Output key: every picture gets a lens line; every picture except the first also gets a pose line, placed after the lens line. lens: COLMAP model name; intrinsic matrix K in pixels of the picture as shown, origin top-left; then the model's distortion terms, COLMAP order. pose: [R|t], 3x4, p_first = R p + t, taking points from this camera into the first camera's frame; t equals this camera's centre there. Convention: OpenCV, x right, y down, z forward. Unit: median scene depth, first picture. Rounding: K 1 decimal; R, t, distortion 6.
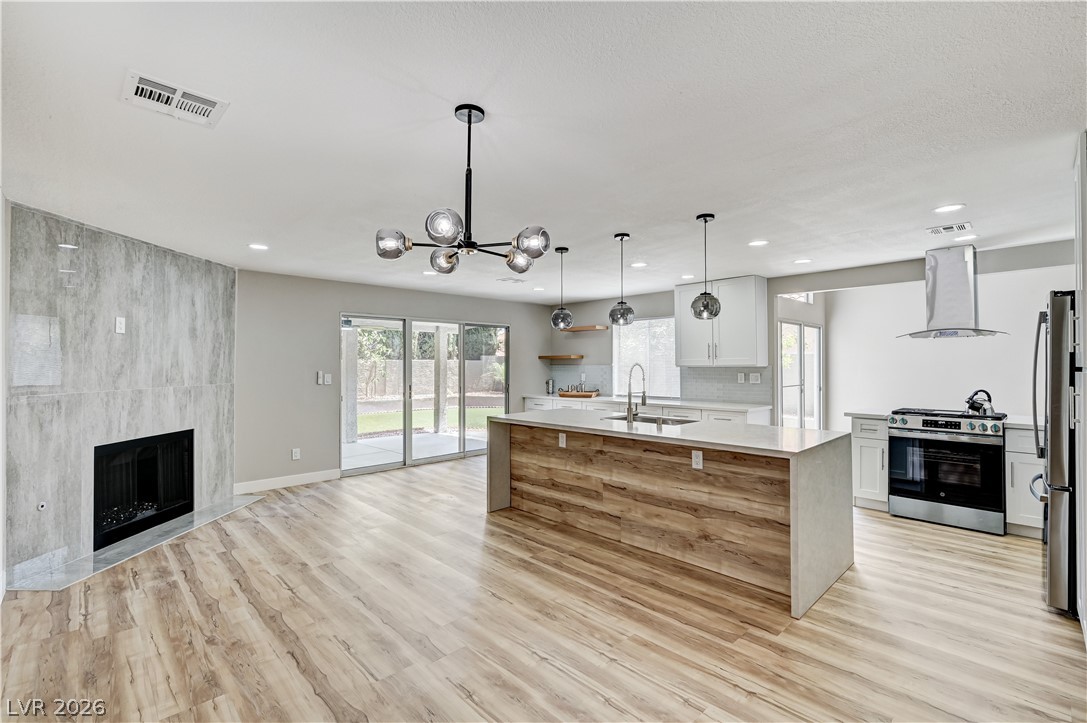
lens RADIAL K [[494.0, 0, 543.4], [0, 494.0, 356.6], [0, 0, 1]] dist [-0.005604, 0.002319]
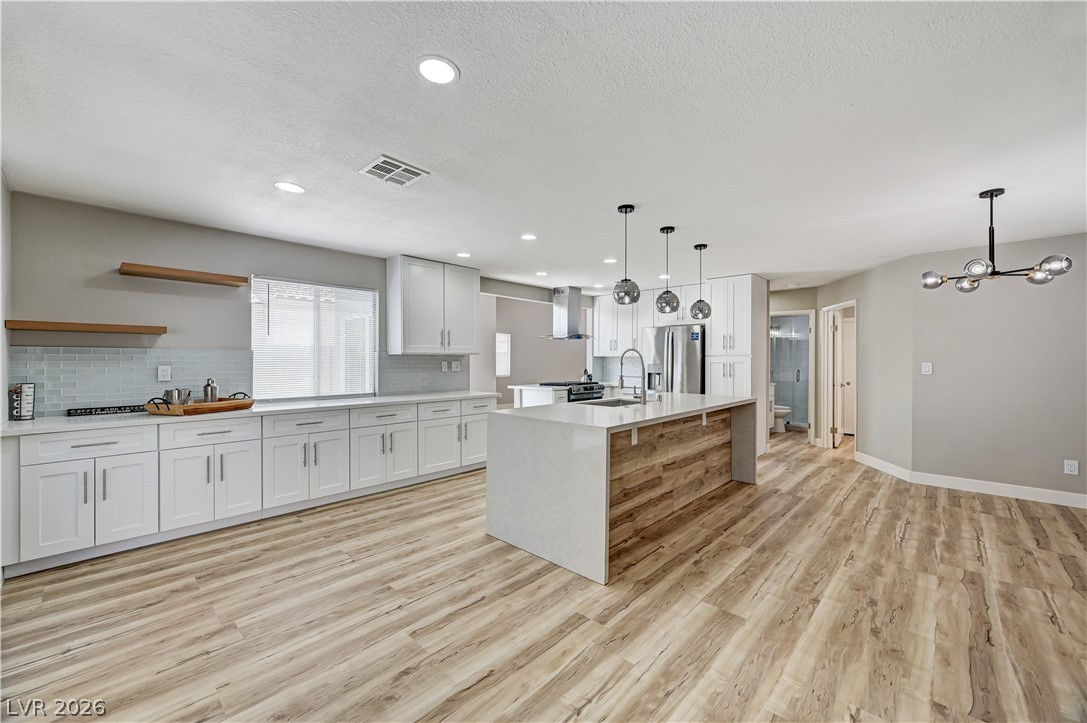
lens RADIAL K [[432.1, 0, 551.5], [0, 432.1, 361.7], [0, 0, 1]] dist [-0.005428, 0.001706]
pose [[-0.066315, 0.001135, 0.997798, -0.764386], [-0.015924, 0.999871, -0.002196, 0.050845], [-0.997672, -0.016034, -0.066289, 1.322575]]
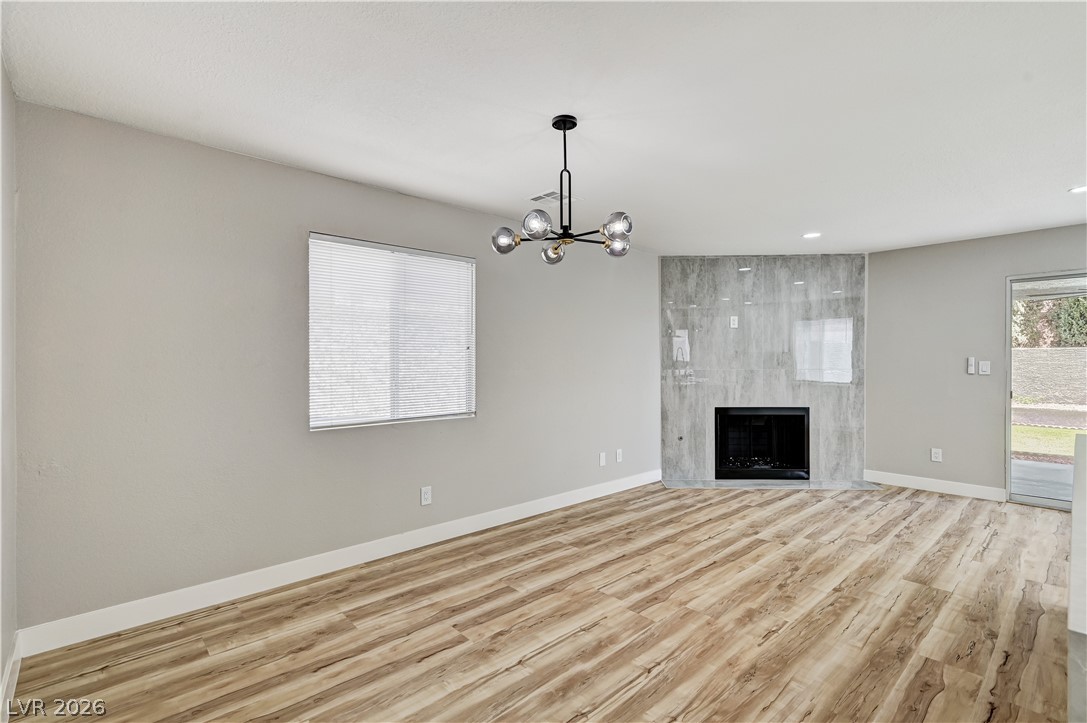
lens RADIAL K [[494.0, 0, 543.9], [0, 494.0, 367.5], [0, 0, 1]] dist [-0.005604, 0.002319]
pose [[-0.028971, 0.015122, -0.999466, 0.532493], [0.018654, 0.999720, 0.014585, 0.032668], [0.999406, -0.018222, -0.029245, 0.513163]]
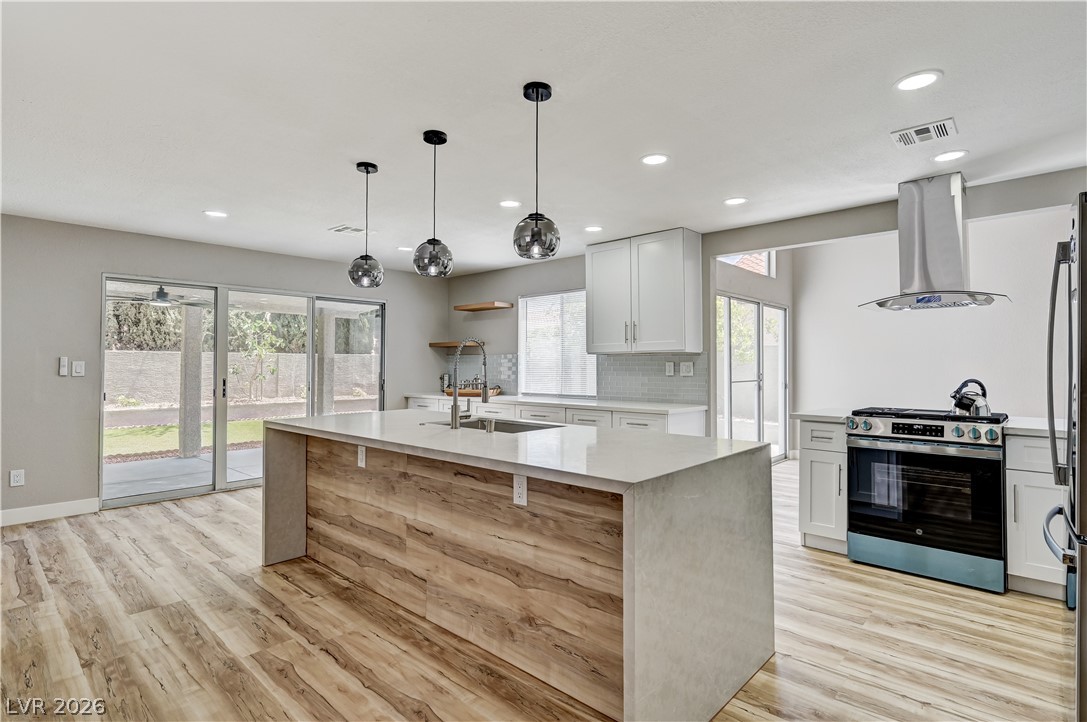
lens RADIAL K [[550.8, 0, 551.7], [0, 550.8, 352.4], [0, 0, 1]] dist [-0.000012, -0.000402]
pose [[0.997968, 0.004467, 0.063556, 0.268223], [-0.003959, 0.999959, -0.008118, 0.040774], [-0.063590, 0.007850, 0.997945, 0.285023]]
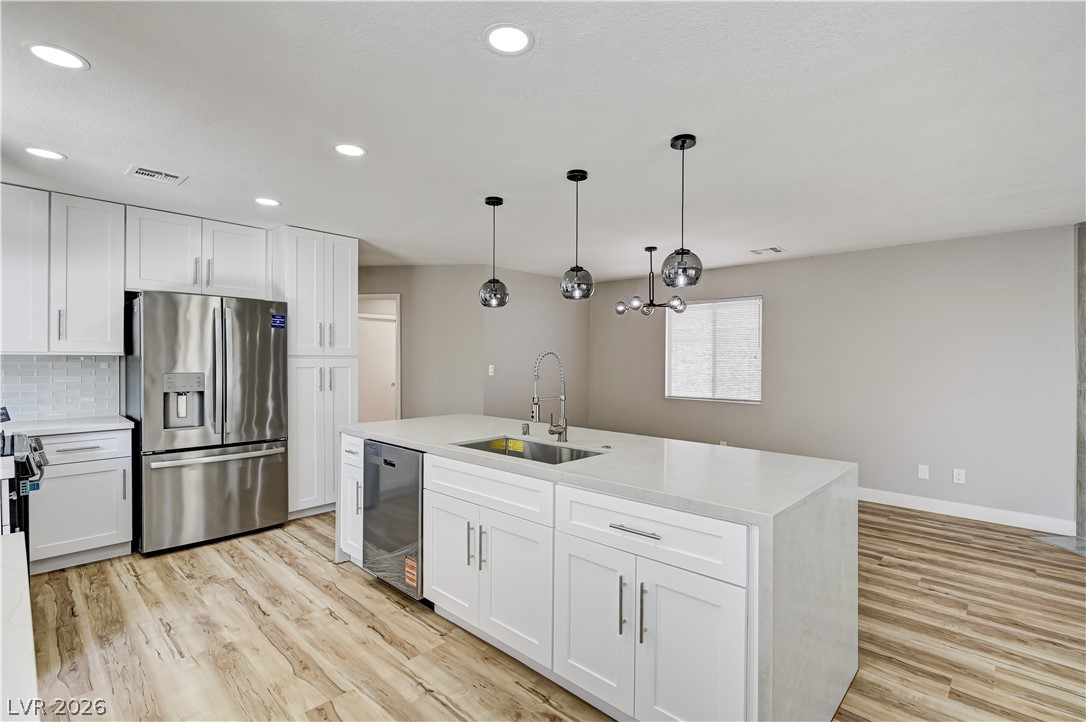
lens RADIAL K [[493.5, 0, 552.6], [0, 493.5, 365.4], [0, 0, 1]] dist [-0.005604, 0.002319]
pose [[-0.998247, -0.002744, -0.059127, 0.240510], [-0.002579, 0.999993, -0.002864, 0.036823], [0.059134, -0.002707, -0.998246, 1.729961]]
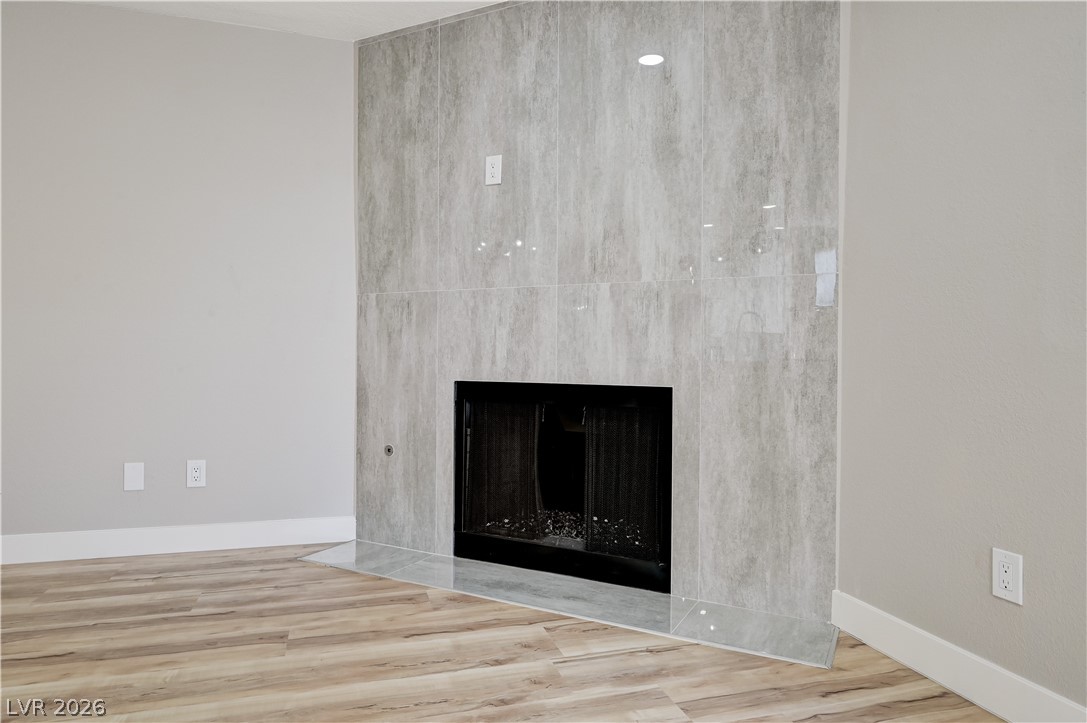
lens RADIAL K [[672.3, 0, 542.0], [0, 672.3, 354.7], [0, 0, 1]] dist [-0.000475, -0.004620]
pose [[-0.436284, -0.008175, -0.899772, -0.210031], [0.001066, 0.999953, -0.009603, 0.150840], [0.899808, -0.005149, -0.436255, 1.383849]]
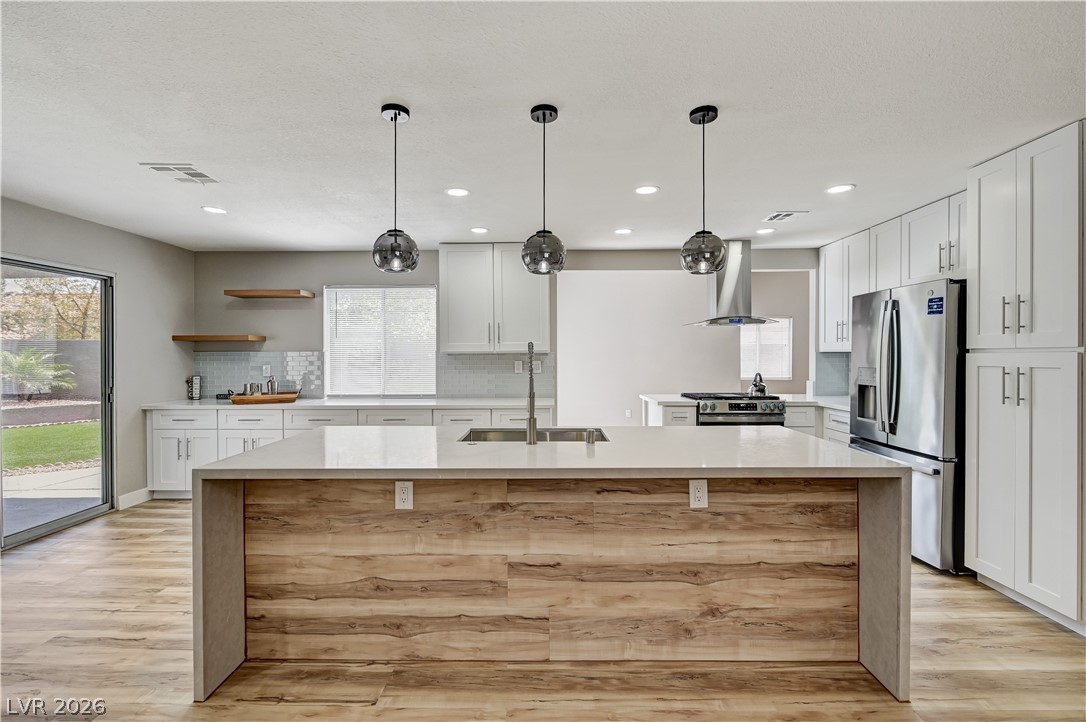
lens RADIAL K [[493.5, 0, 547.4], [0, 493.5, 355.8], [0, 0, 1]] dist [-0.005604, 0.002319]
pose [[0.698137, -0.000357, 0.715964, -0.240947], [-0.010925, 0.999878, 0.011152, 0.023891], [-0.715881, -0.015608, 0.698048, 0.612146]]
